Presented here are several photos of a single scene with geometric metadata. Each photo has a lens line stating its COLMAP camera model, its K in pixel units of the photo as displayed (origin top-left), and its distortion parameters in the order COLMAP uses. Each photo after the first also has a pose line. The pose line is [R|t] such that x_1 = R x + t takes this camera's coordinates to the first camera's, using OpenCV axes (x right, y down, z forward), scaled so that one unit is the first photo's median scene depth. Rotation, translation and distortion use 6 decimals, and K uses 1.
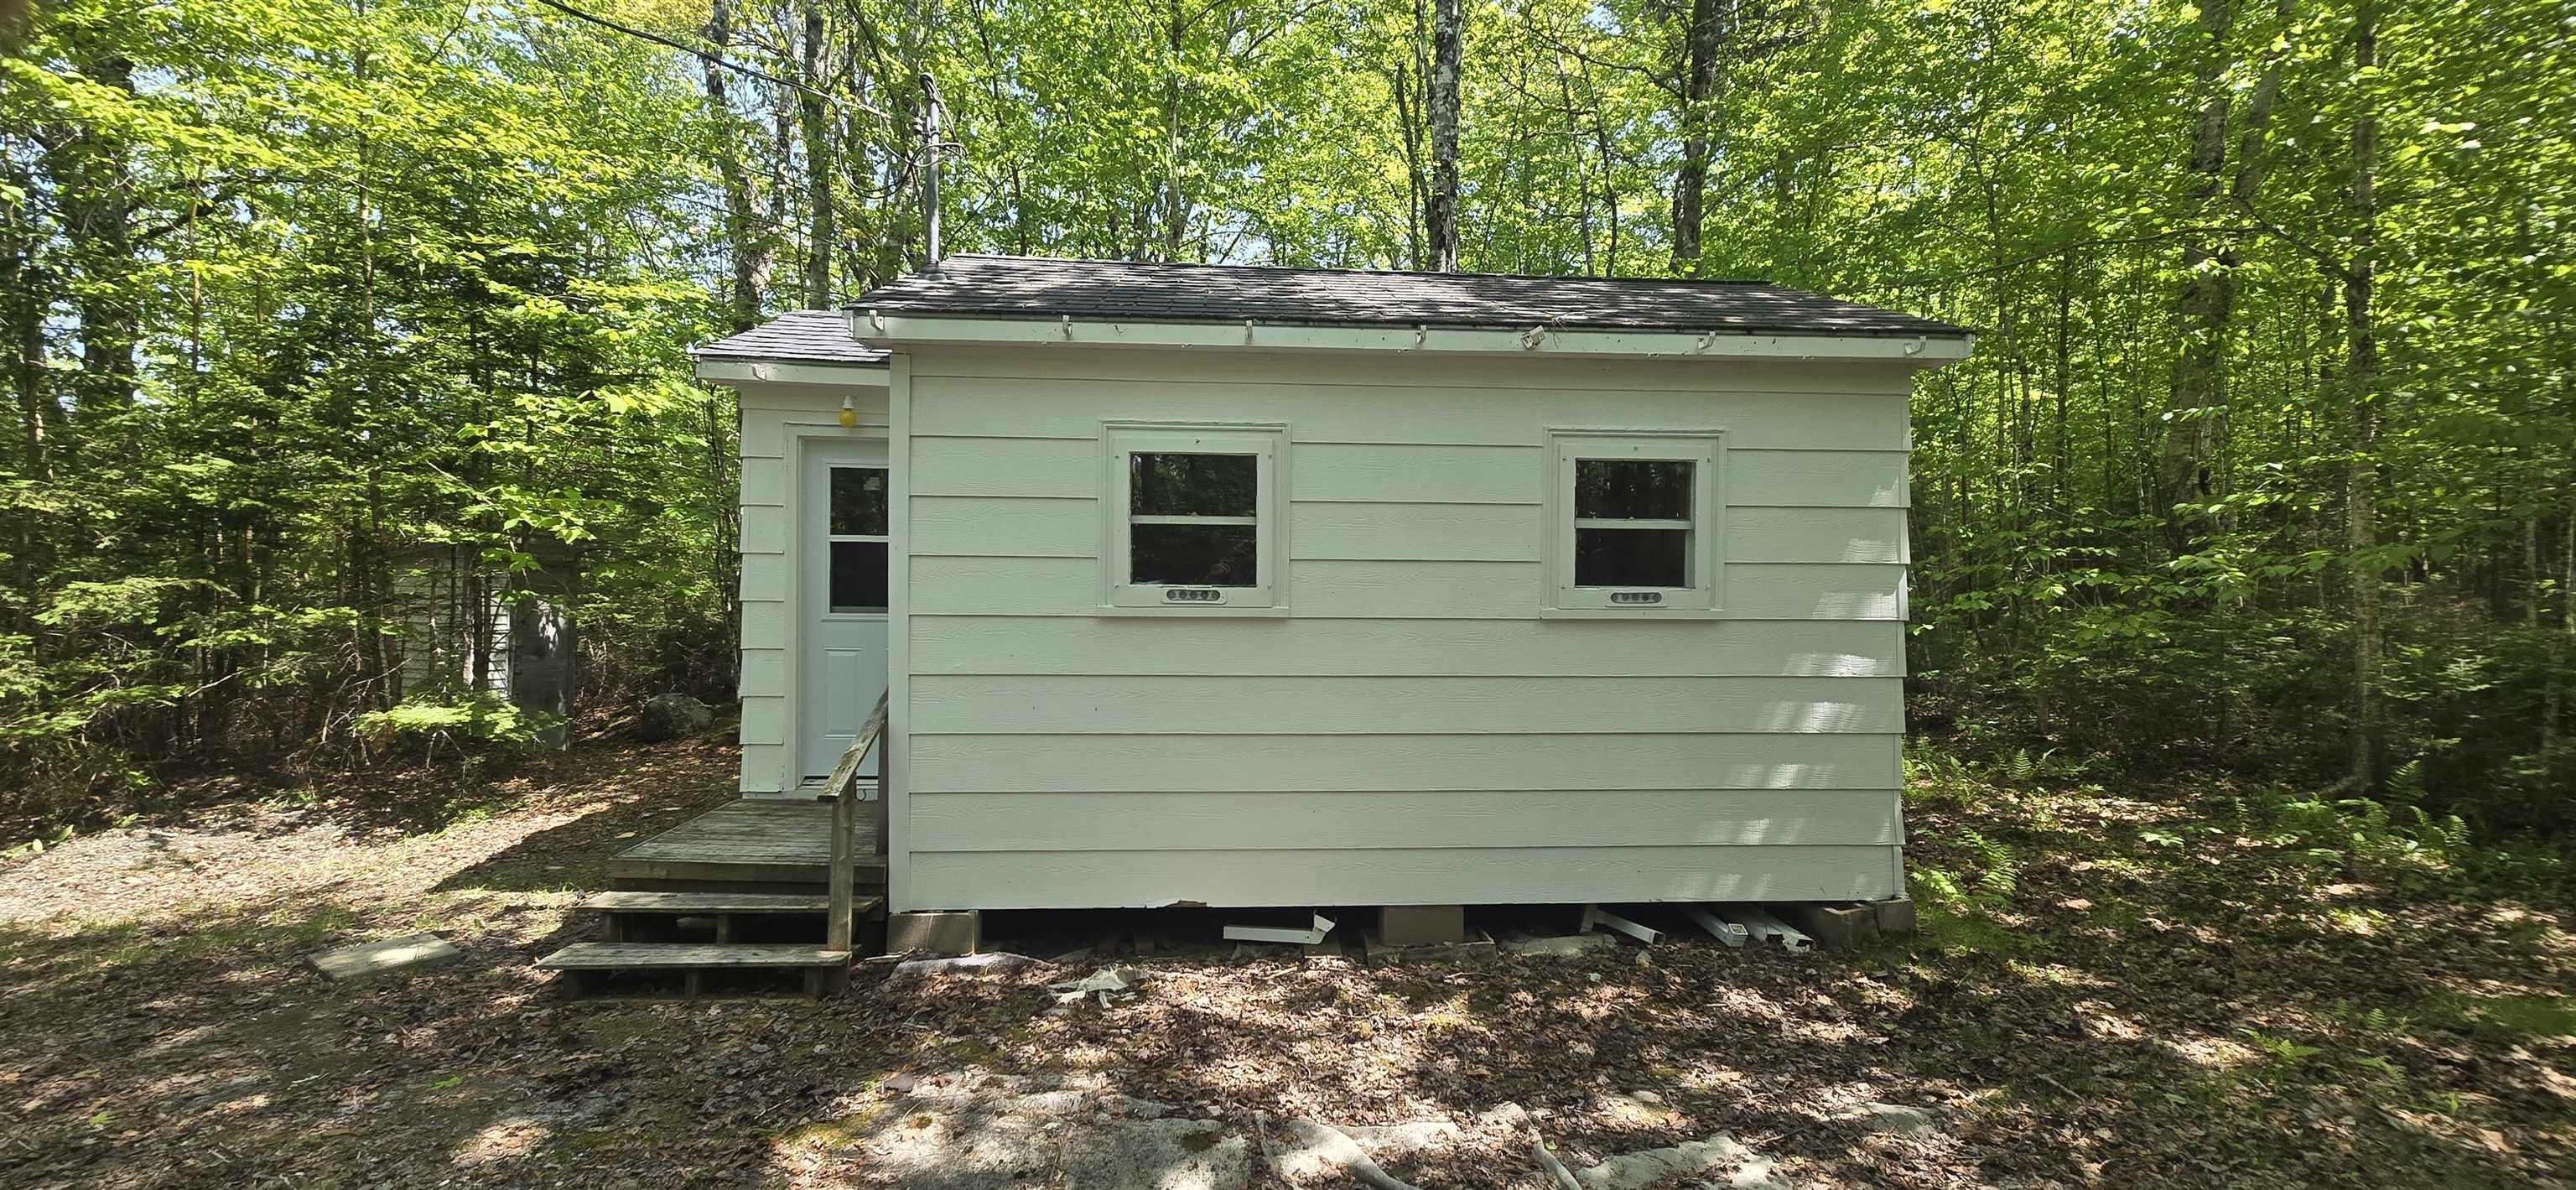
lens RADIAL K [[1051.0, 0, 1288.0], [0, 1051.0, 595.0], [0, 0, 1]] dist [-0.001309, -0.000115]
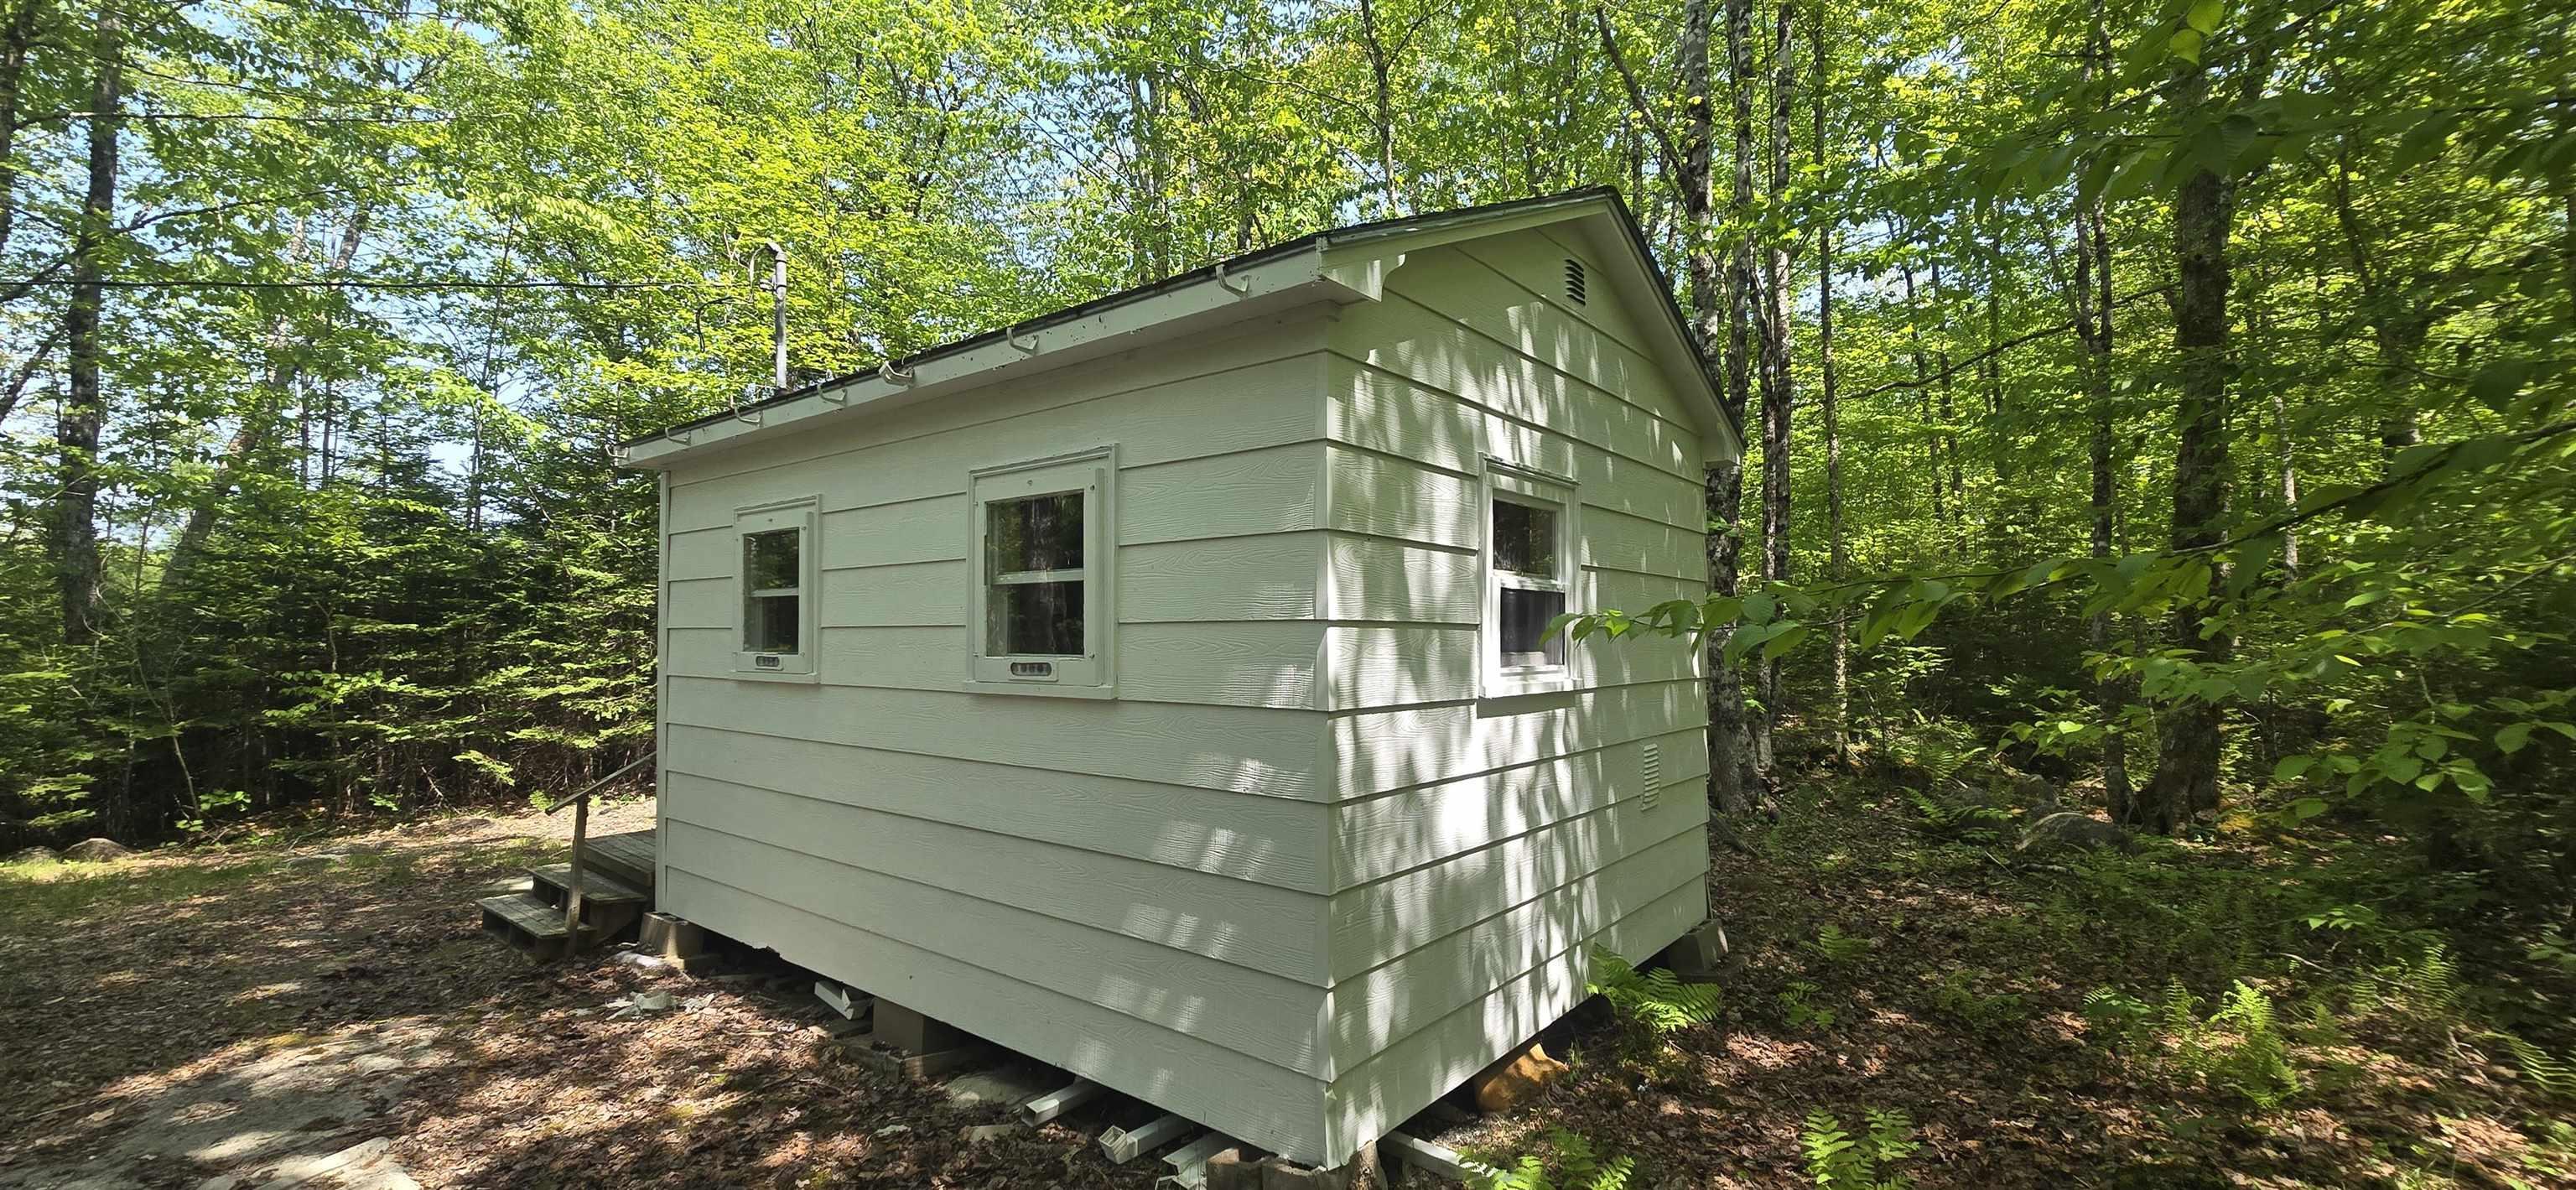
lens RADIAL K [[1051.0, 0, 1288.0], [0, 1051.0, 595.0], [0, 0, 1]] dist [-0.001309, -0.000115]
pose [[0.741227, -0.027832, -0.670677, 1.014385], [0.008632, 0.999453, -0.031936, -0.026763], [0.671199, 0.017883, 0.741062, 0.543099]]
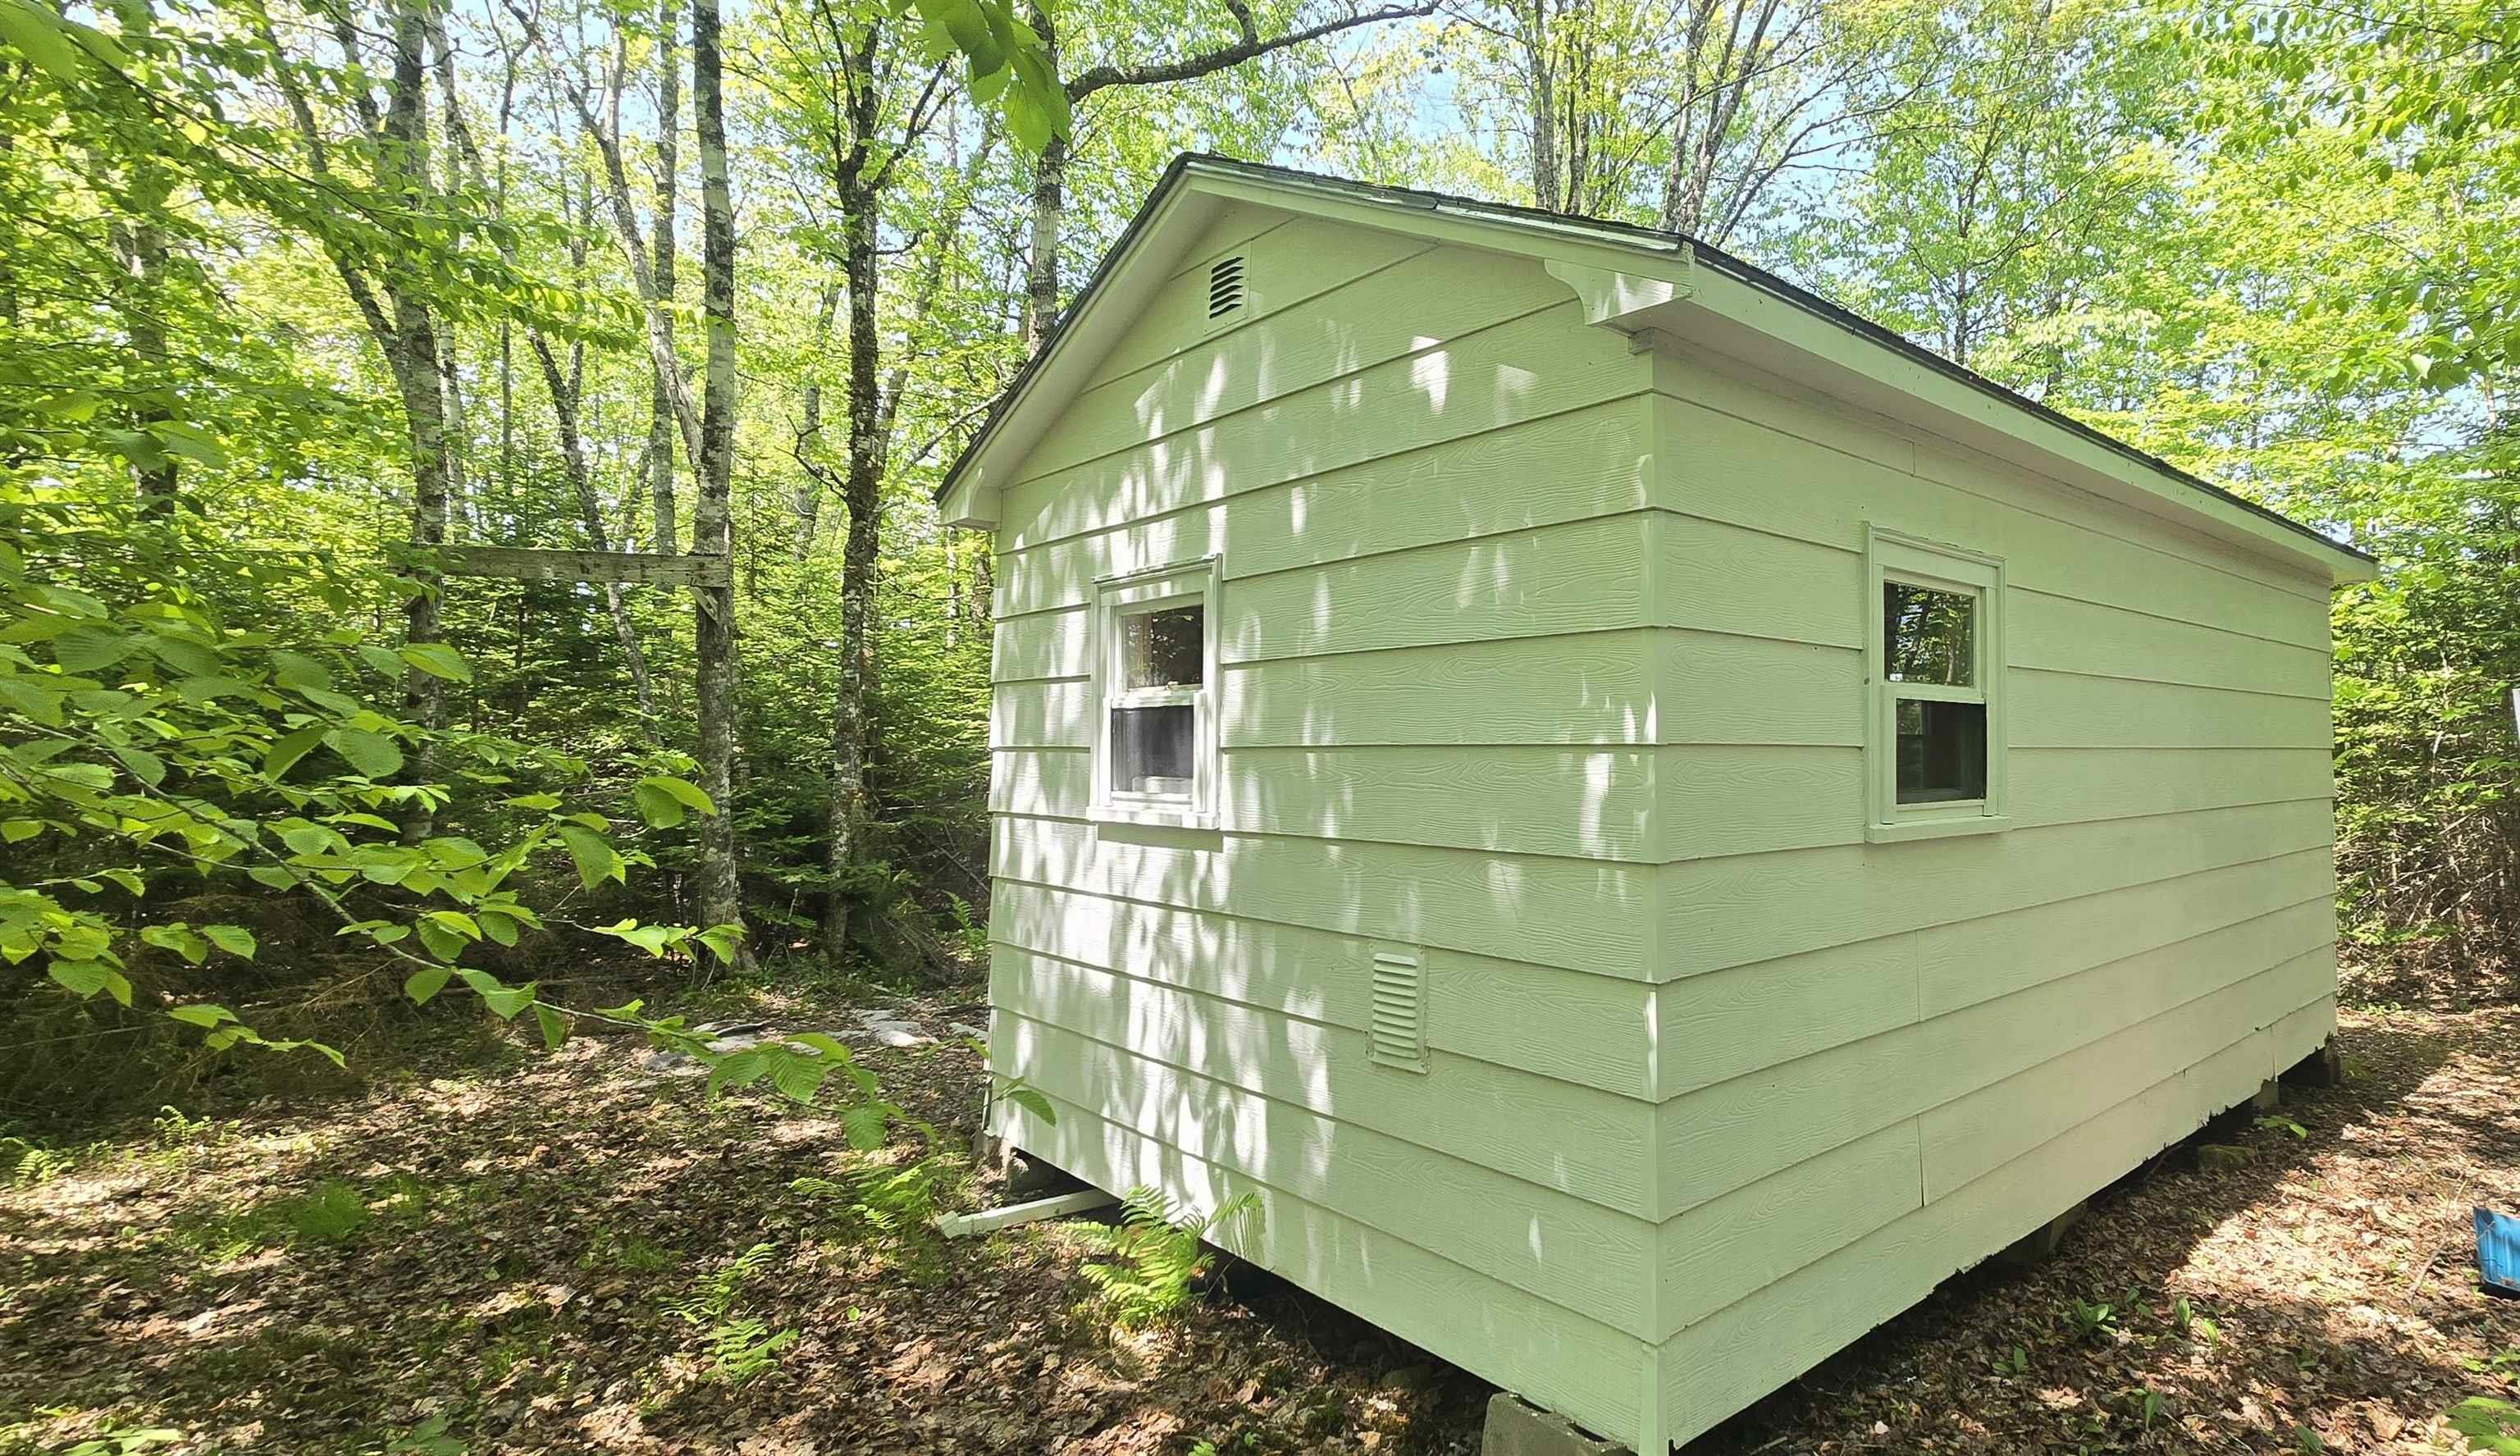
lens RADIAL K [[1243.5, 0, 1260.0], [0, 1243.5, 728.0], [0, 0, 1]] dist [0.001161, 0.000018]
pose [[-0.816309, -0.022446, -0.577179, 1.027782], [-0.001051, 0.999301, -0.037376, -0.015865], [0.577614, -0.029904, -0.815762, 1.442821]]
